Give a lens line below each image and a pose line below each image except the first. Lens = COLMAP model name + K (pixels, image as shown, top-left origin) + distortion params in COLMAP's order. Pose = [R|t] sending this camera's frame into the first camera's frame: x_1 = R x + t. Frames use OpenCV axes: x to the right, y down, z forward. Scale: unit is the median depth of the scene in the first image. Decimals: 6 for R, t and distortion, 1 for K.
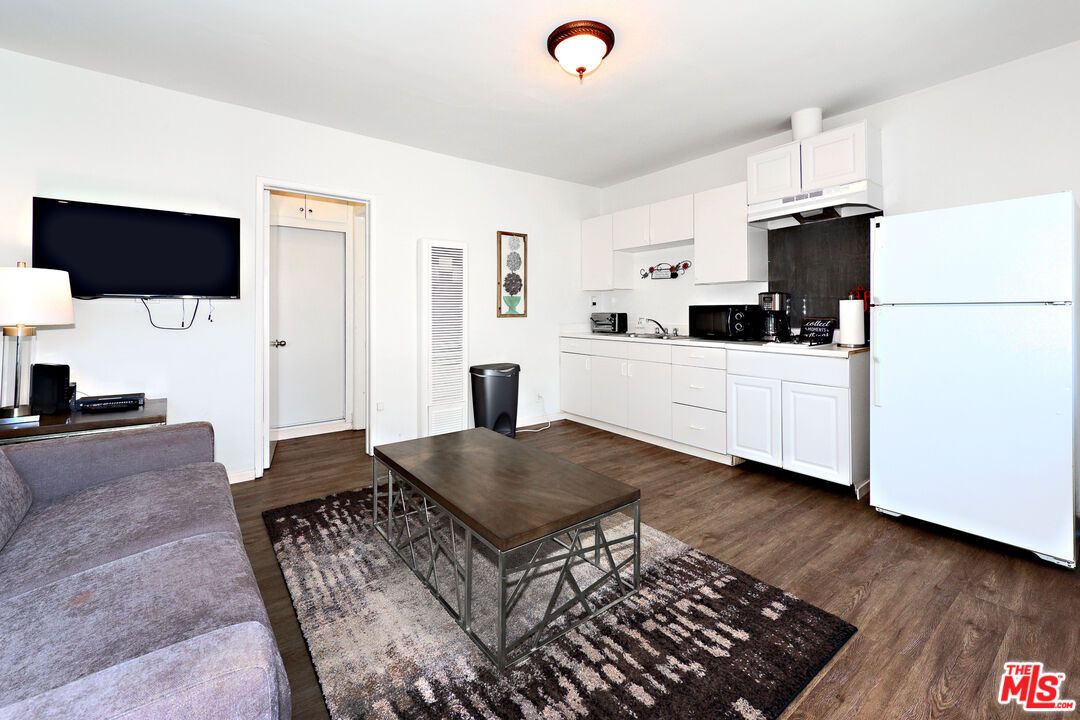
lens RADIAL K [[452.6, 0, 531.5], [0, 452.6, 309.1], [0, 0, 1]] dist [0.001774, -0.000085]
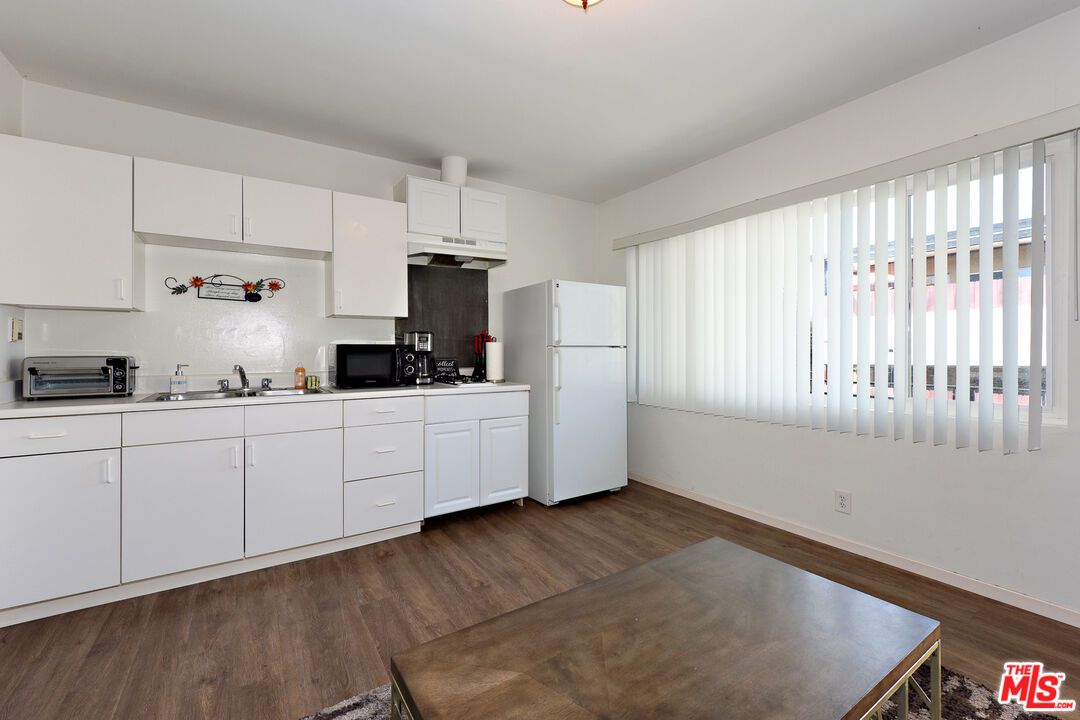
lens RADIAL K [[452.6, 0, 539.5], [0, 452.6, 354.1], [0, 0, 1]] dist [0.001774, -0.000085]
pose [[0.064881, -0.001804, 0.997891, -0.392356], [-0.000277, 0.999998, 0.001826, 0.007268], [-0.997893, -0.000395, 0.064881, 0.701983]]
